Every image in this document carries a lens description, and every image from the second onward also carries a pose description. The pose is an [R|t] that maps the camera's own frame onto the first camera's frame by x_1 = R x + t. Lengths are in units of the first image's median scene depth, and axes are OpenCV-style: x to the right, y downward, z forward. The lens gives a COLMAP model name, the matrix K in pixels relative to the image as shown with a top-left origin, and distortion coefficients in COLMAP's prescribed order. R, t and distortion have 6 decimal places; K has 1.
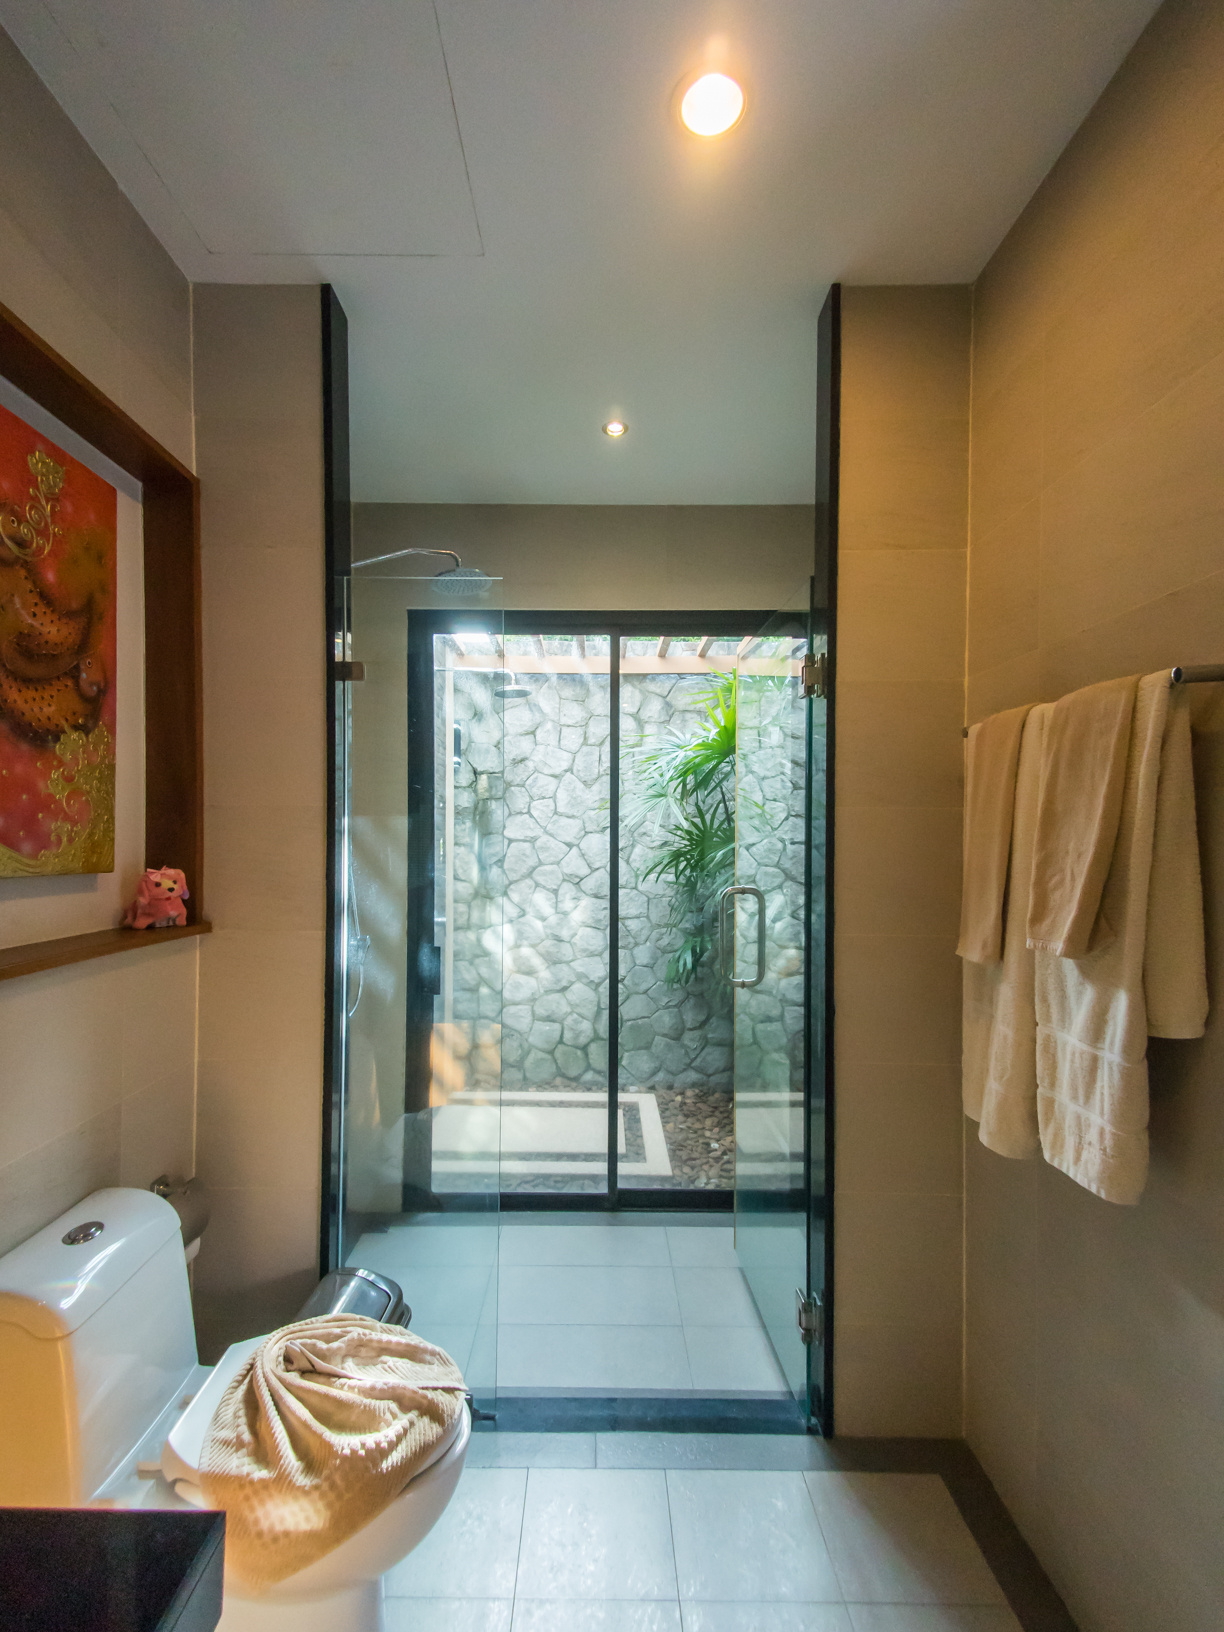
lens RADIAL K [[734.9, 0, 578.7], [0, 734.9, 835.7], [0, 0, 1]] dist [0.033609, -0.004733]
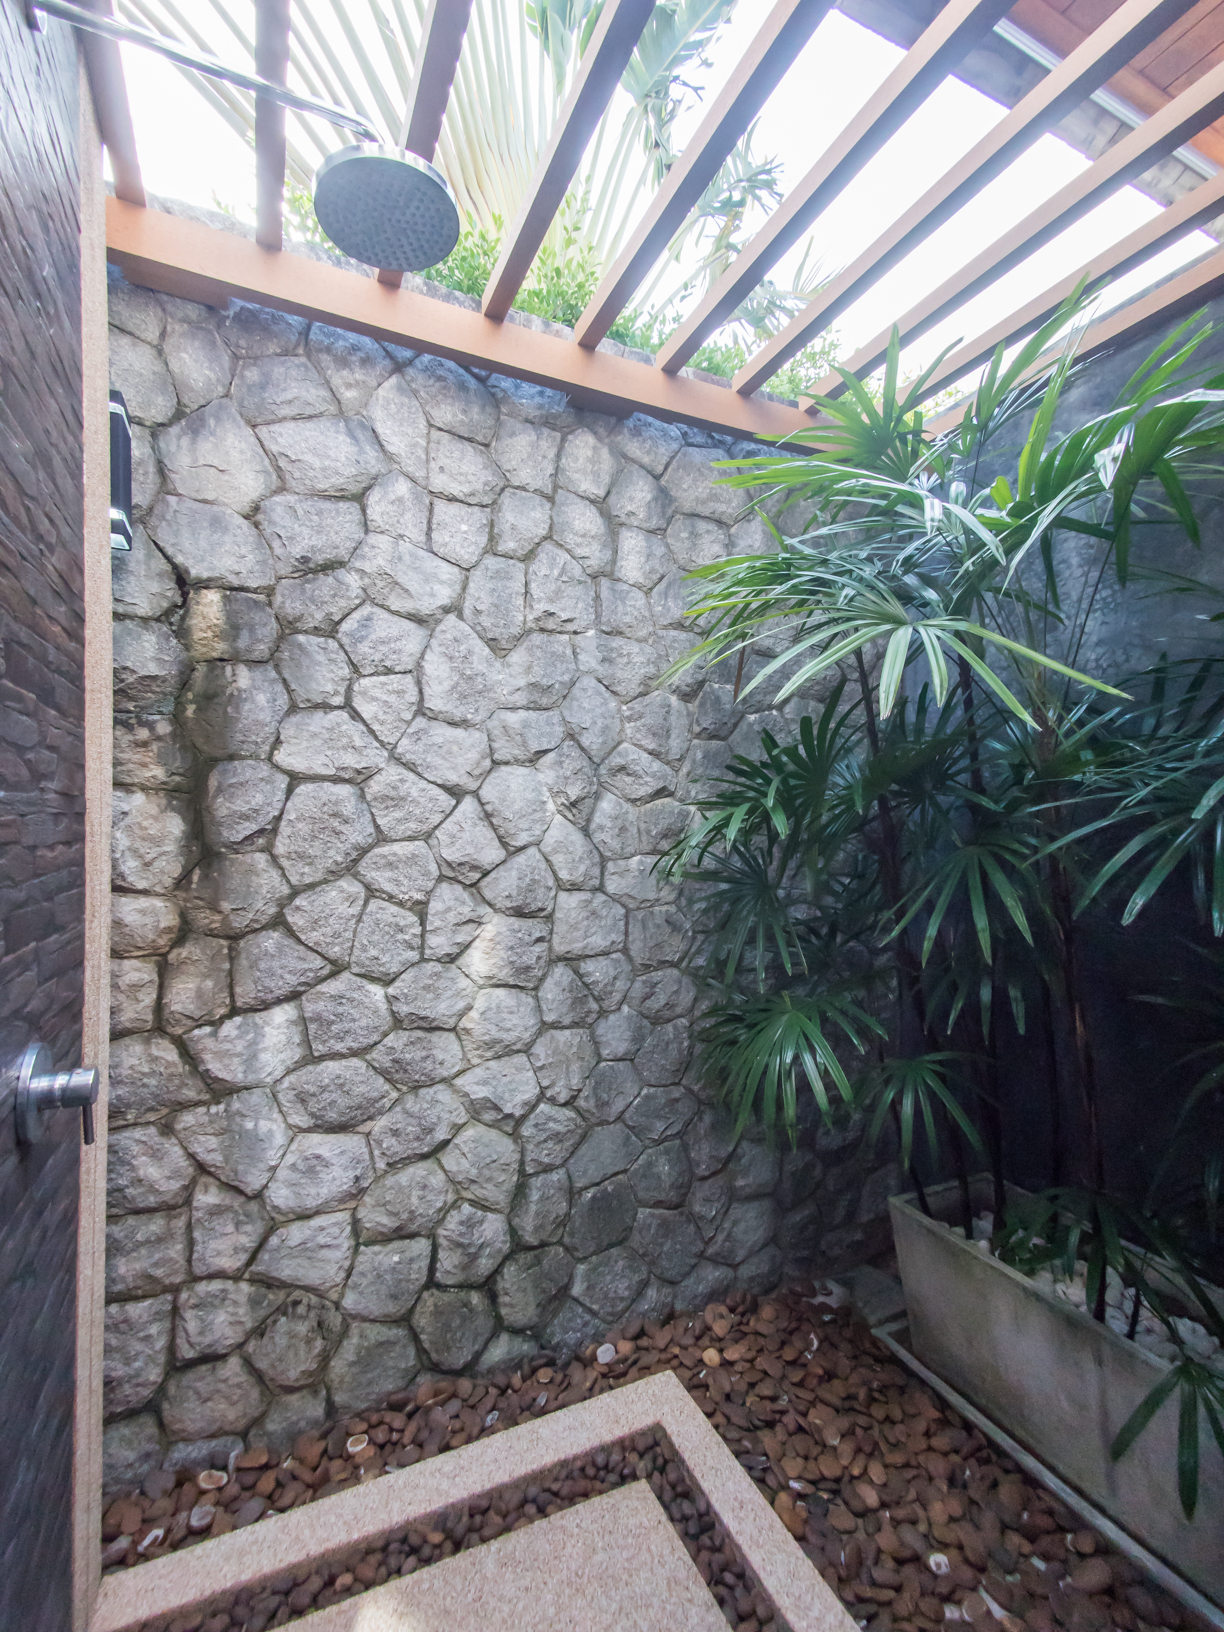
lens RADIAL K [[734.9, 0, 624.2], [0, 734.9, 811.5], [0, 0, 1]] dist [0.033609, -0.004733]
pose [[0.888976, -0.000349, 0.457954, -0.116629], [0.006194, 0.999917, -0.011261, 0.029042], [-0.457912, 0.012847, 0.888905, 0.593425]]
